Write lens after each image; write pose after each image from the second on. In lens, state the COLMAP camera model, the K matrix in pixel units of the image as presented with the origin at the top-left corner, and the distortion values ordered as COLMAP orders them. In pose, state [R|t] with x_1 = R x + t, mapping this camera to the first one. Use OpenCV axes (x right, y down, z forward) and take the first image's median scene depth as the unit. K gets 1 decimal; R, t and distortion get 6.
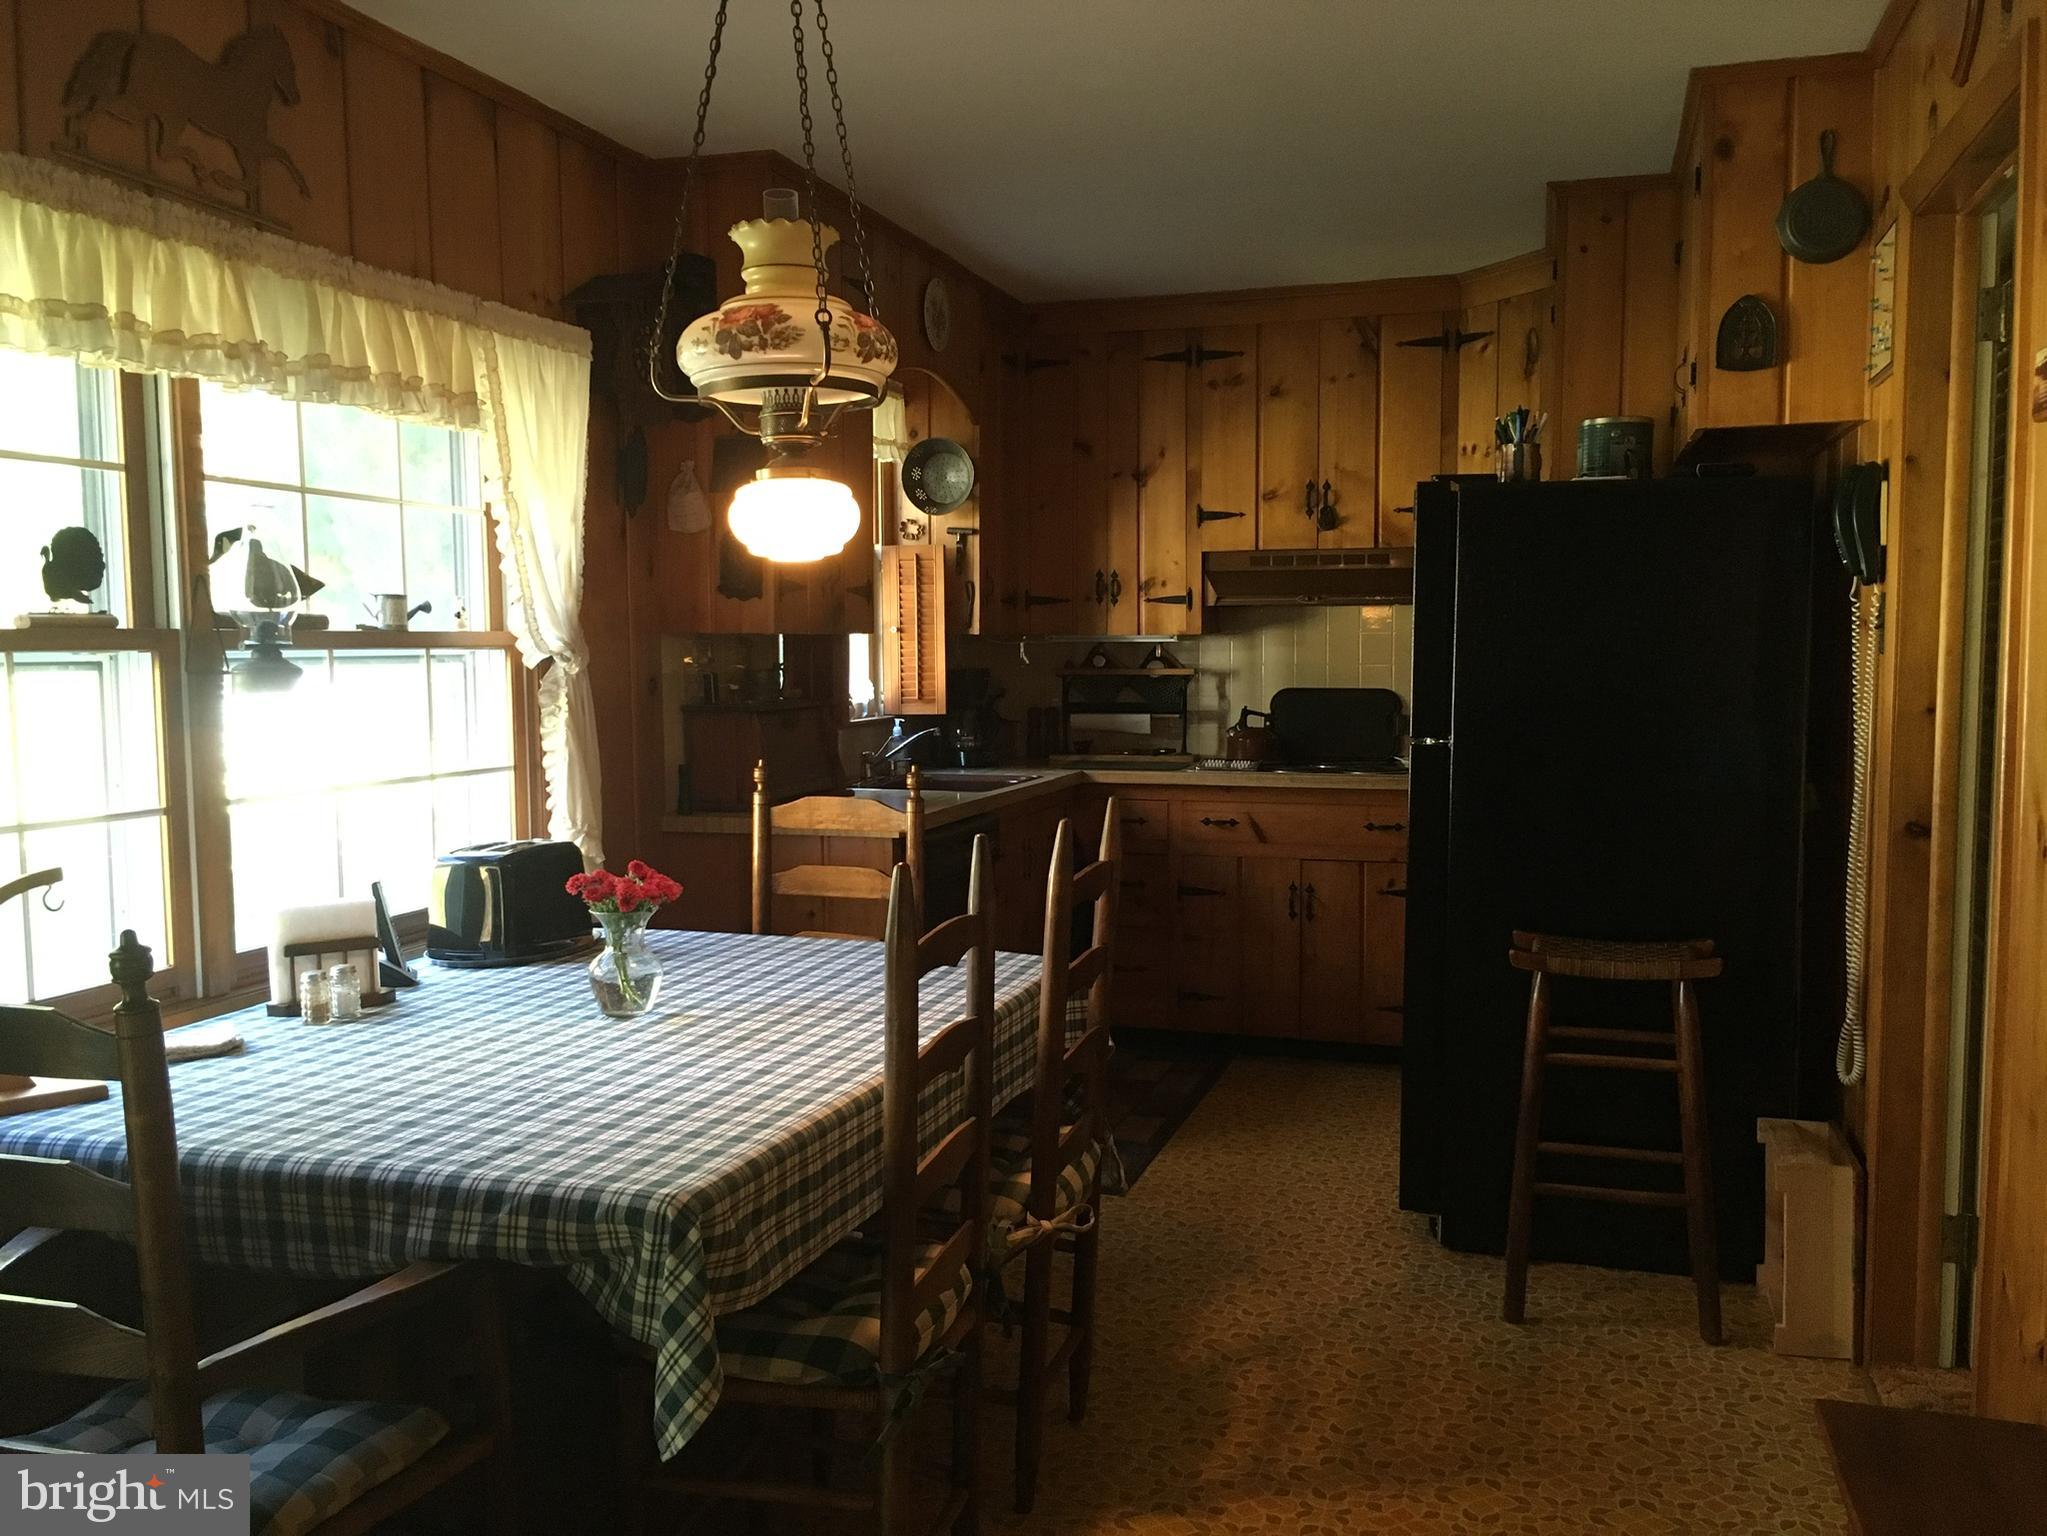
lens RADIAL K [[1730.0, 0, 1023.9], [0, 1730.0, 767.7], [0, 0, 1]] dist [0.047908, -0.006550]
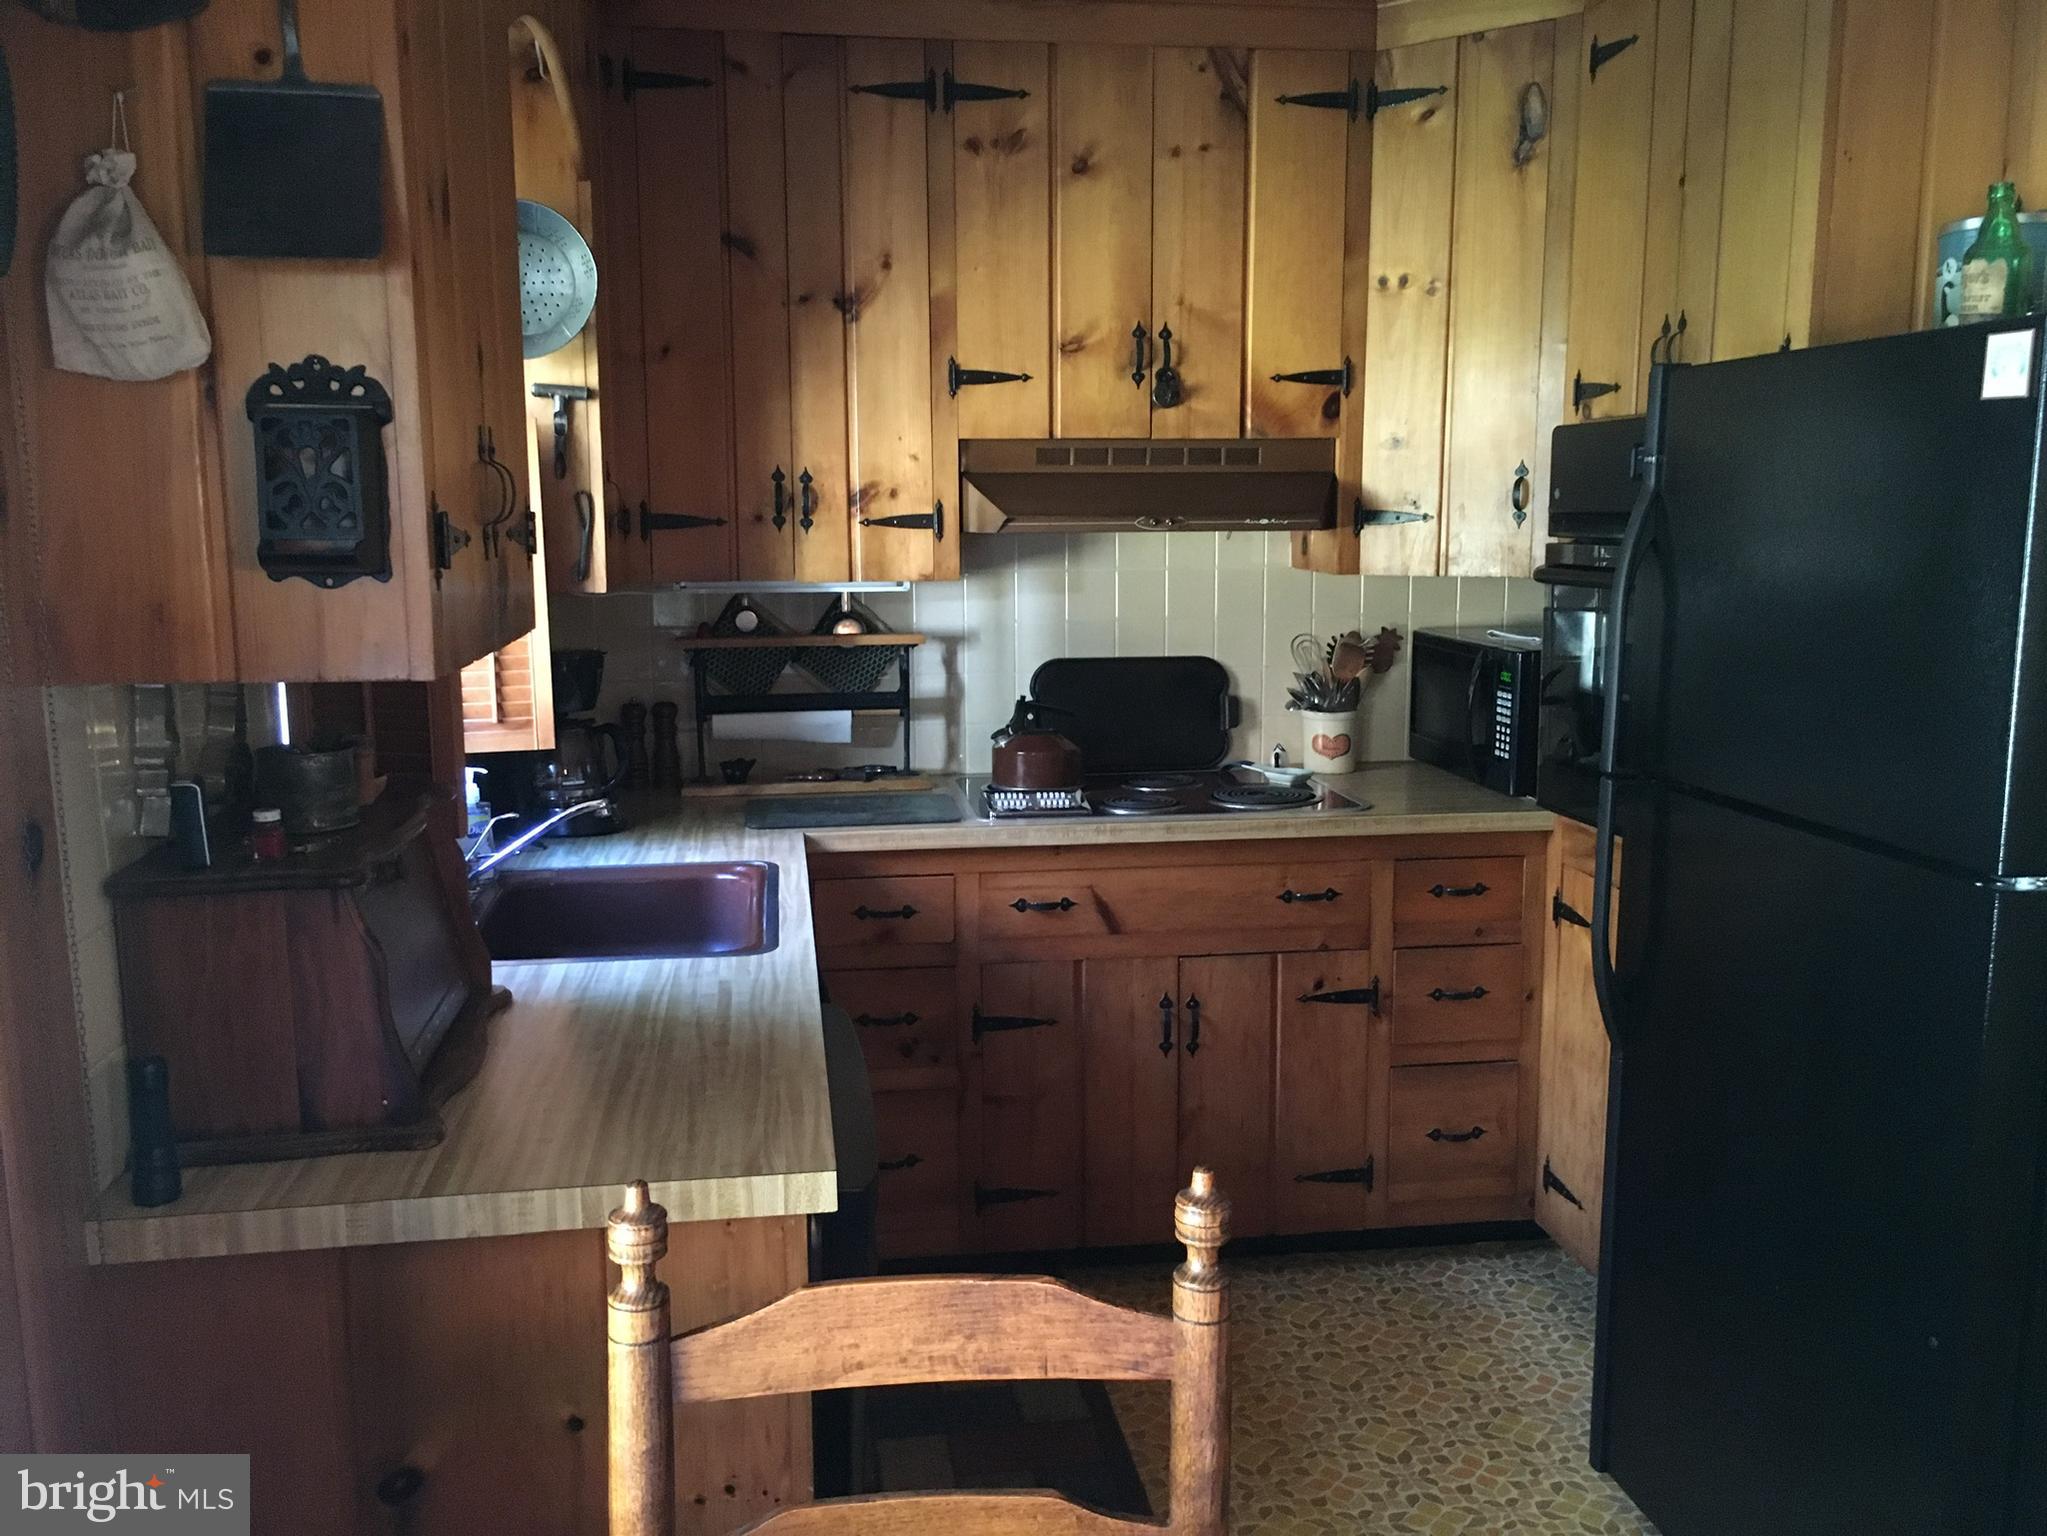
lens RADIAL K [[1730.0, 0, 1023.7], [0, 1730.0, 774.7], [0, 0, 1]] dist [0.047908, -0.006550]
pose [[0.903088, -0.067306, 0.424148, -0.137344], [0.033889, 0.995731, 0.085852, -0.062452], [-0.428116, -0.063158, 0.901514, 0.463482]]
